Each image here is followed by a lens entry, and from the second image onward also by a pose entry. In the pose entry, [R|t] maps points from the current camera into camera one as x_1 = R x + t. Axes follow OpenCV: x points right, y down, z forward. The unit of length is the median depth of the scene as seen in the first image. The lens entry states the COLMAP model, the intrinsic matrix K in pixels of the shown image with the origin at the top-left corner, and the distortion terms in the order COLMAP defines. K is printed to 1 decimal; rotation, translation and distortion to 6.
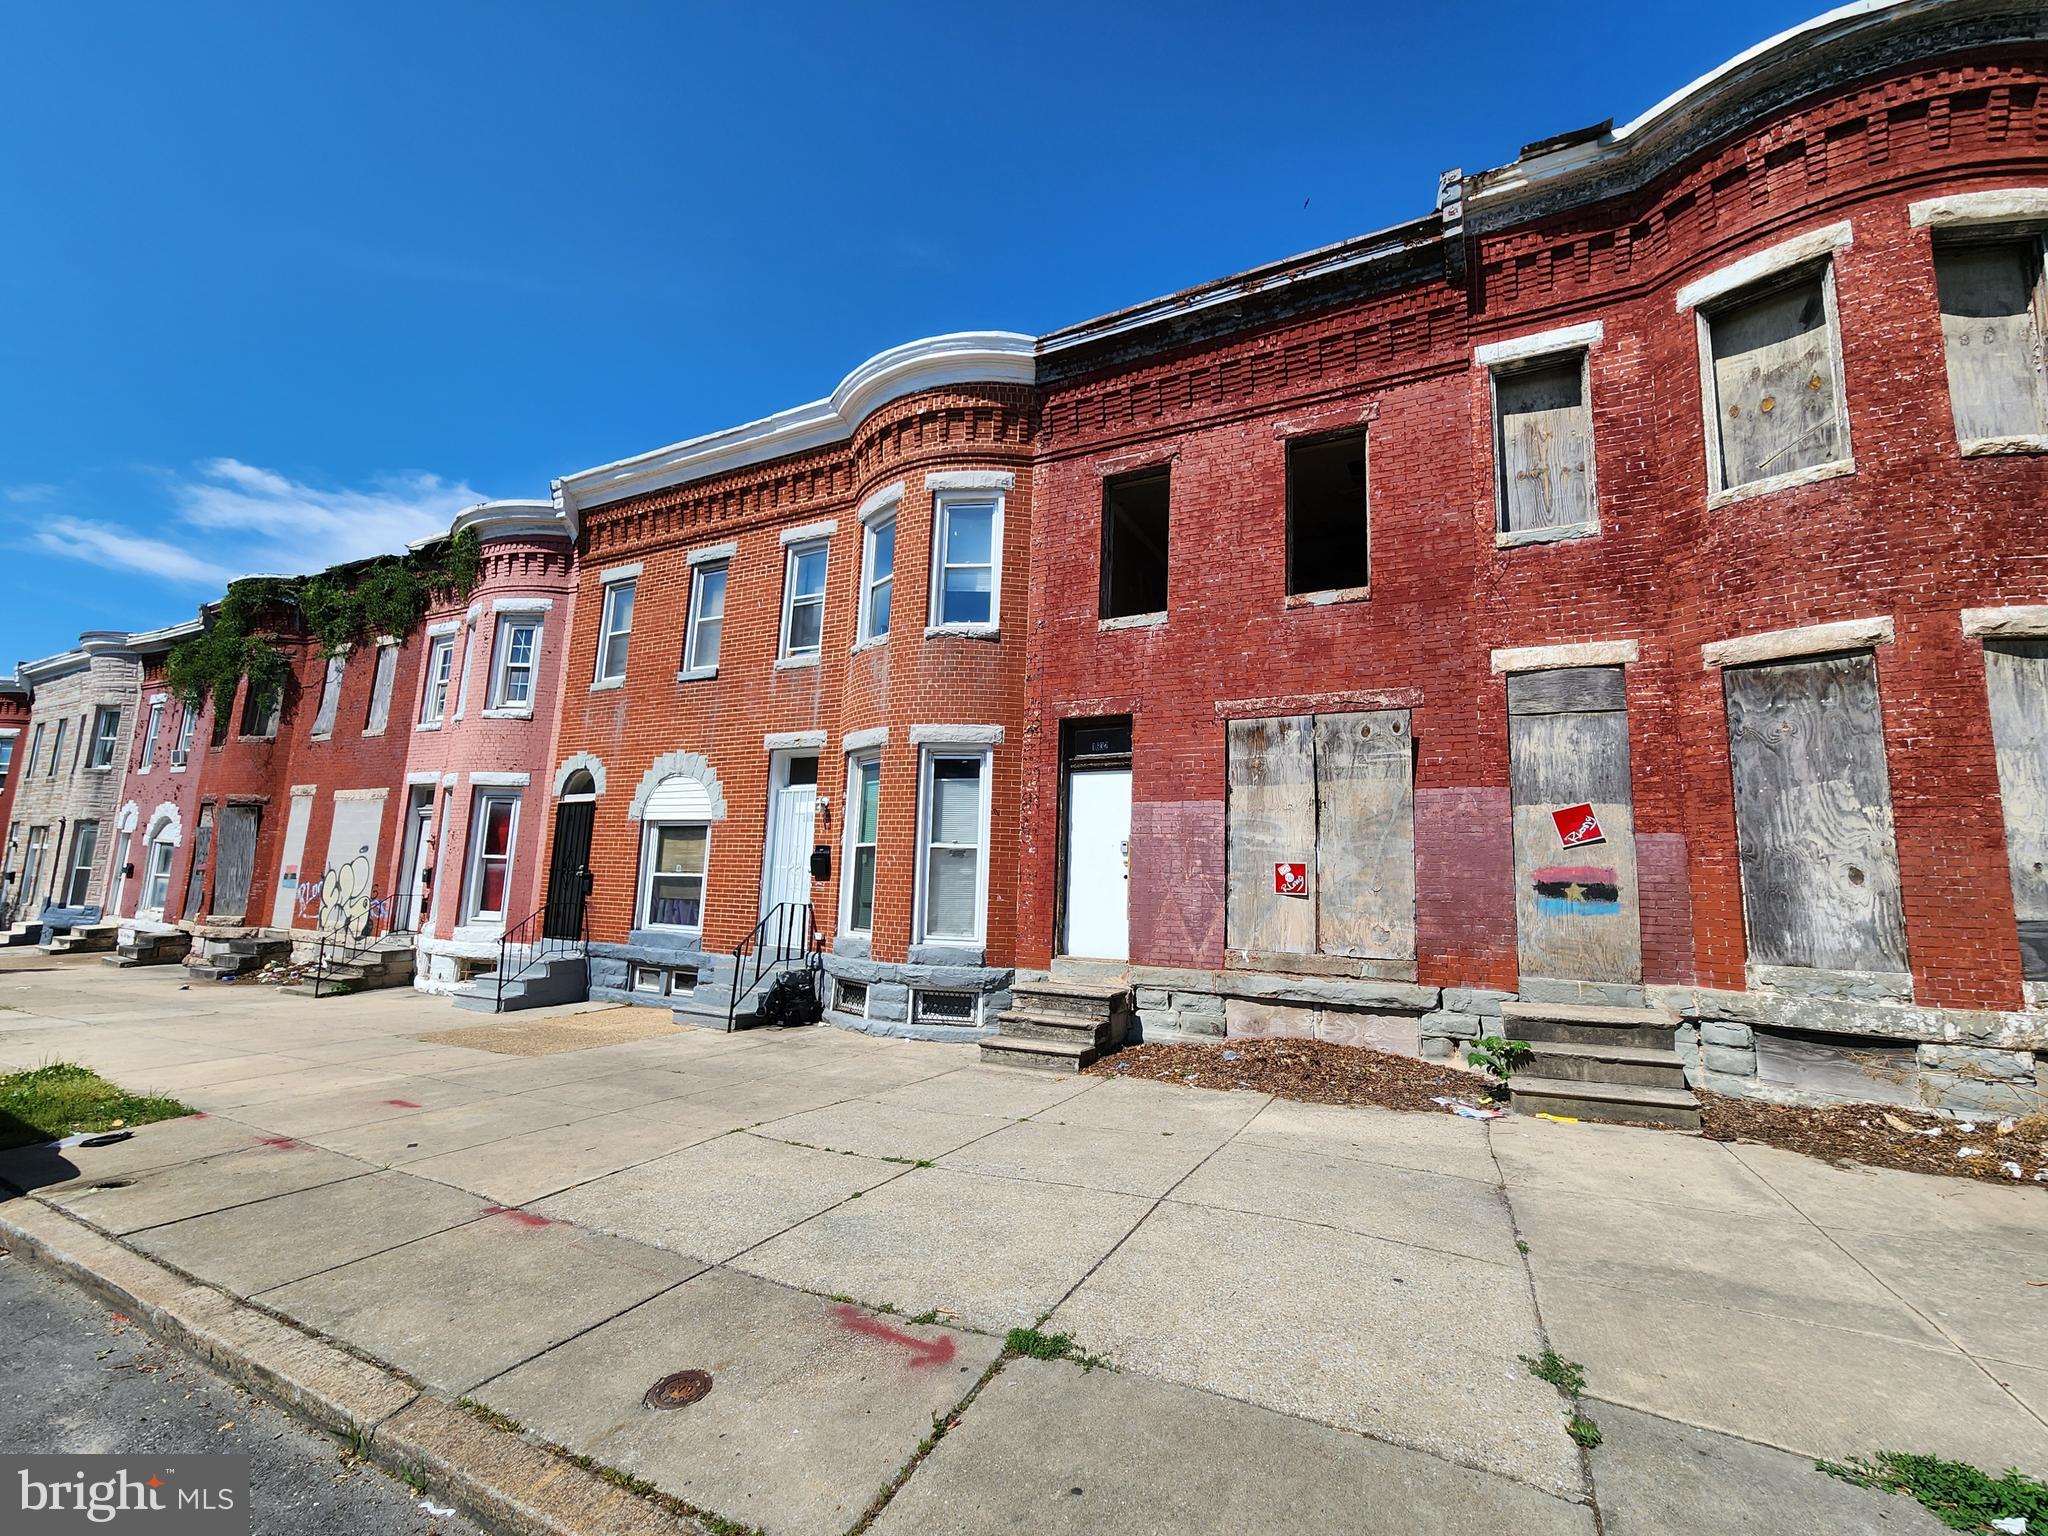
lens RADIAL K [[845.7, 0, 1026.2], [0, 845.7, 775.5], [0, 0, 1]] dist [-0.001457, 0.000270]
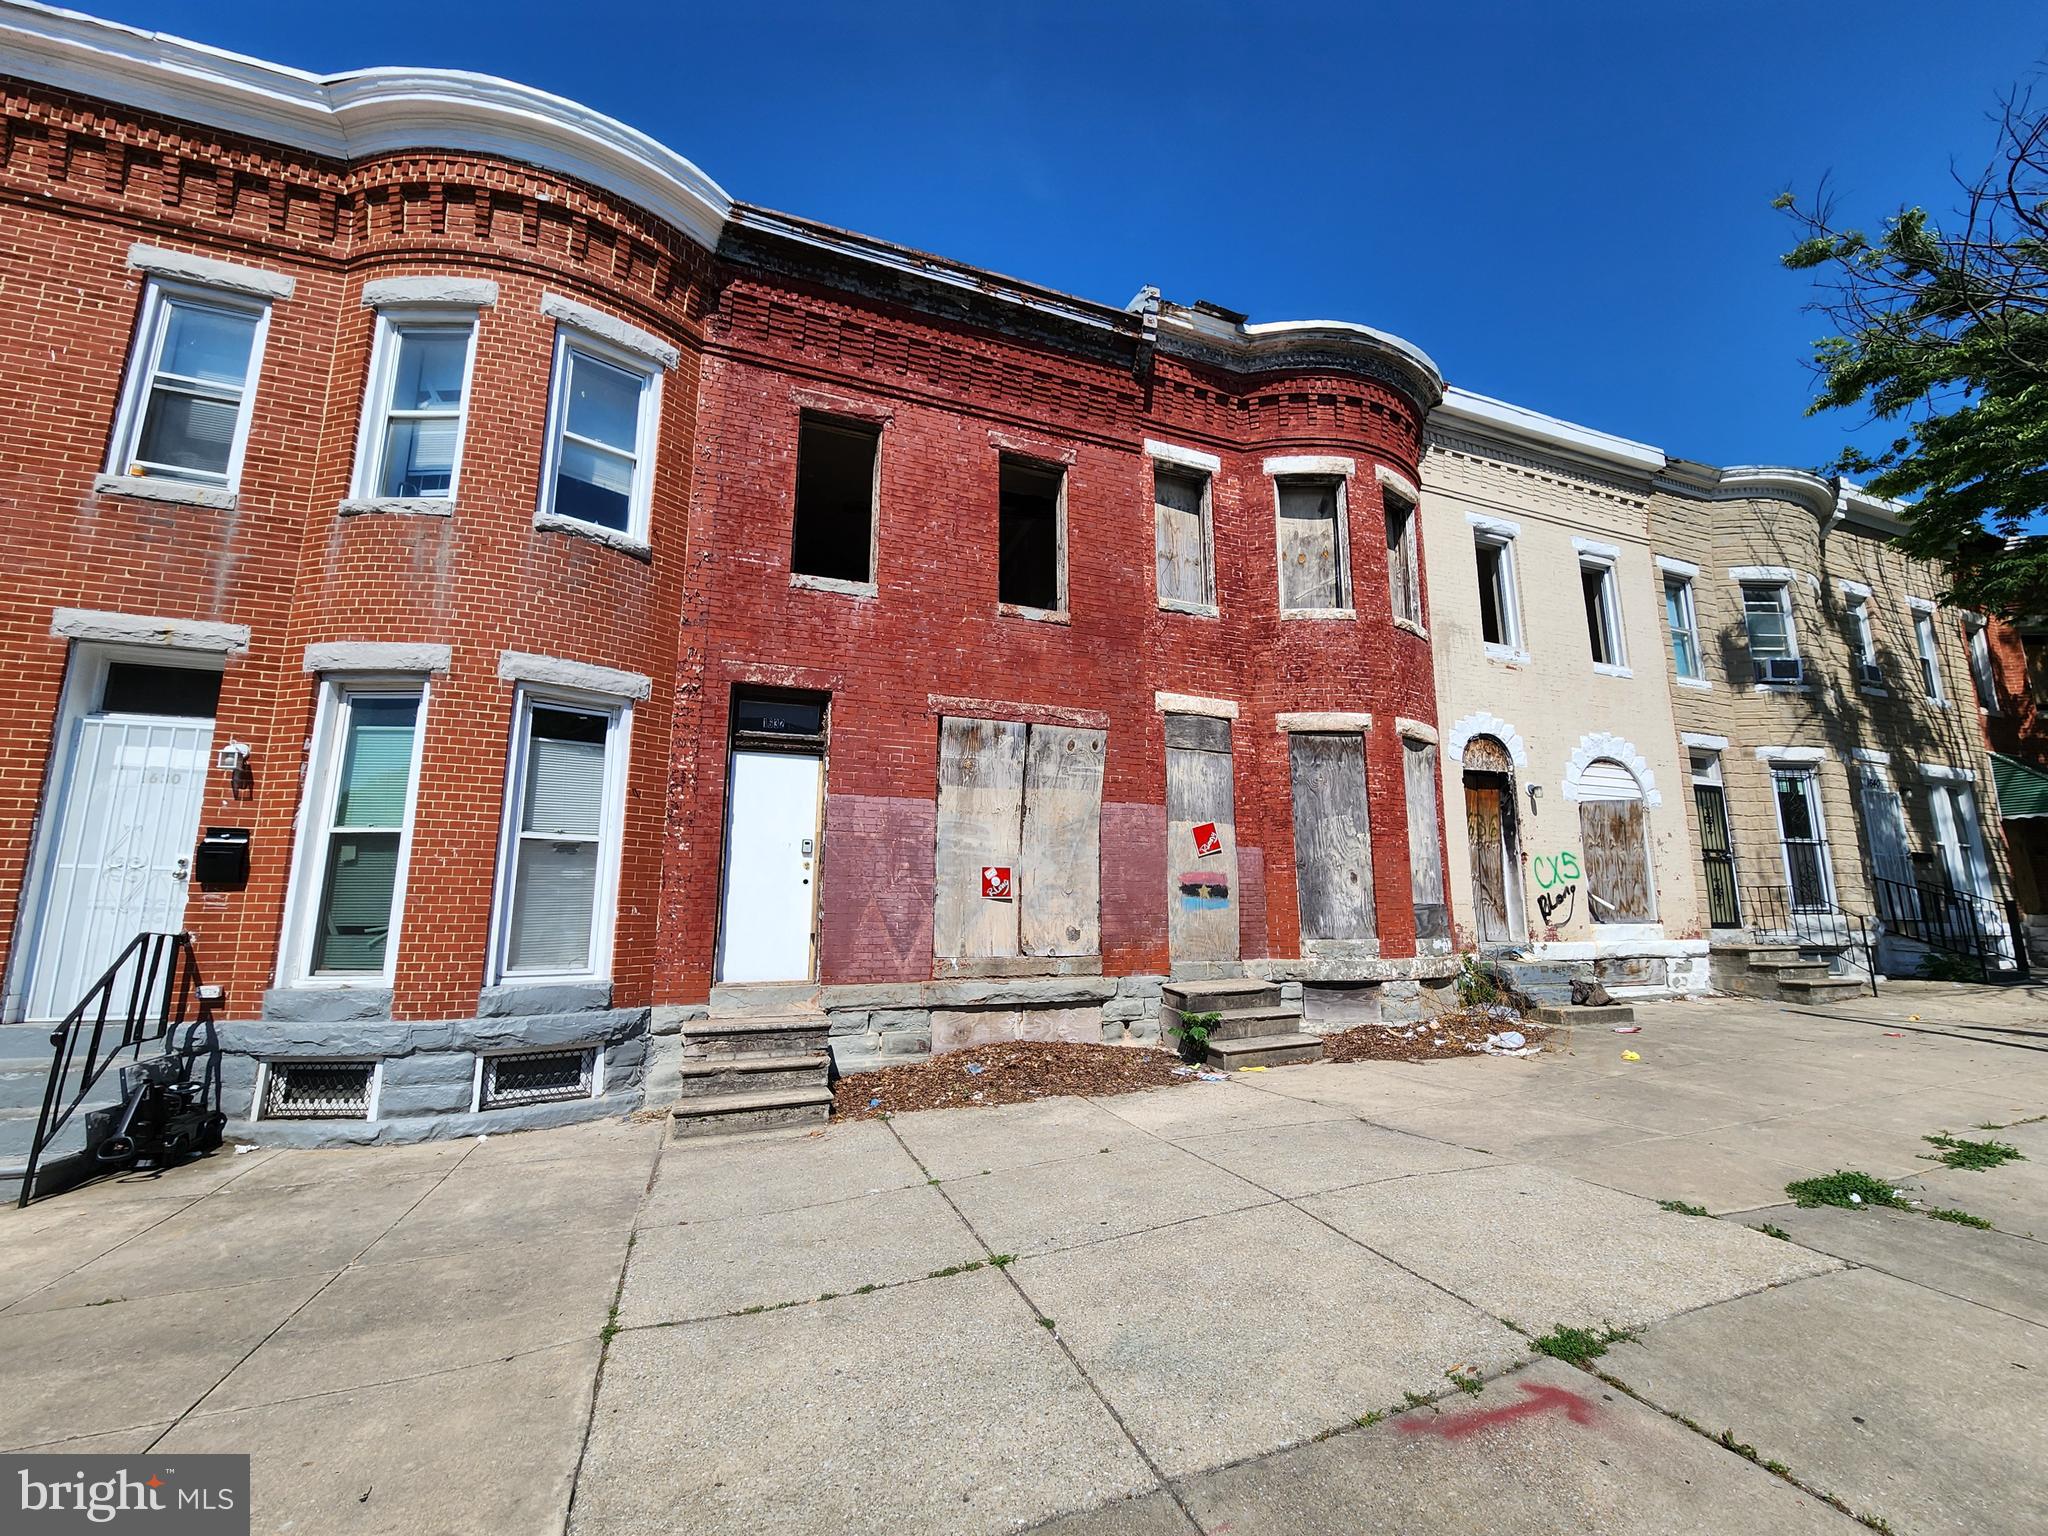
lens RADIAL K [[853.7, 0, 1032.9], [0, 853.7, 774.5], [0, 0, 1]] dist [-0.000844, -0.002710]
pose [[0.653470, 0.094752, 0.750998, -0.439643], [-0.081443, 0.995176, -0.054692, 0.047707], [-0.752558, -0.025424, 0.658035, 0.313356]]
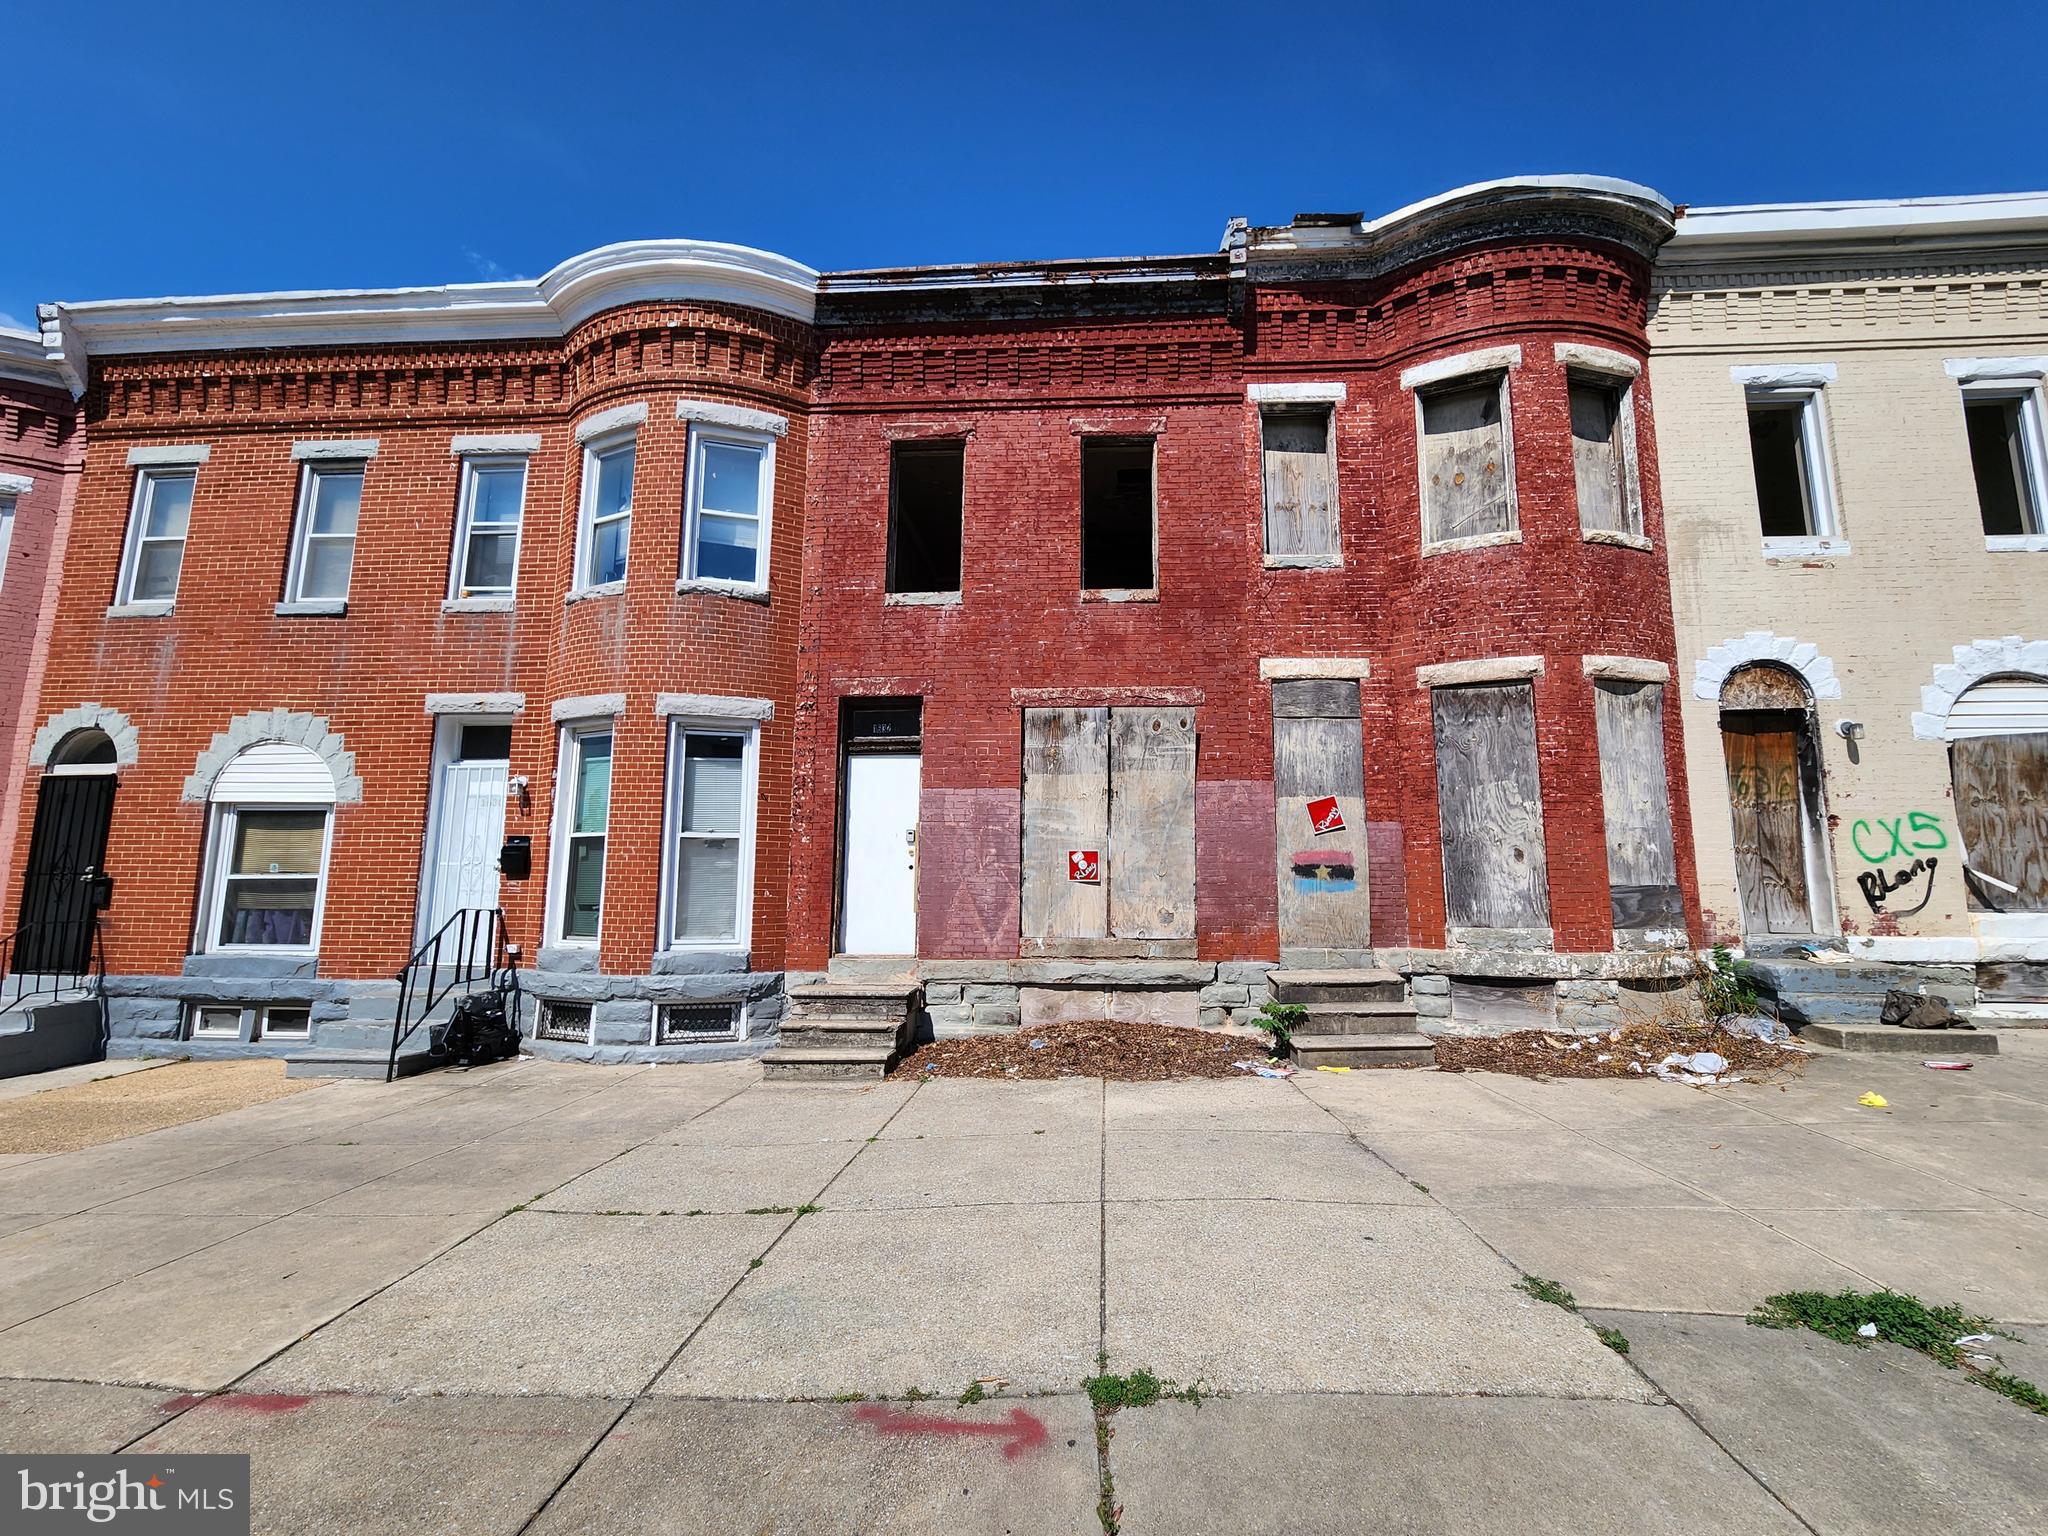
lens RADIAL K [[850.4, 0, 1031.3], [0, 850.4, 776.0], [0, 0, 1]] dist [-0.001129, -0.000940]
pose [[0.914167, 0.023466, 0.404657, -0.169280], [-0.028827, 0.999559, 0.007158, 0.007796], [-0.404311, -0.018209, 0.914441, 0.086060]]
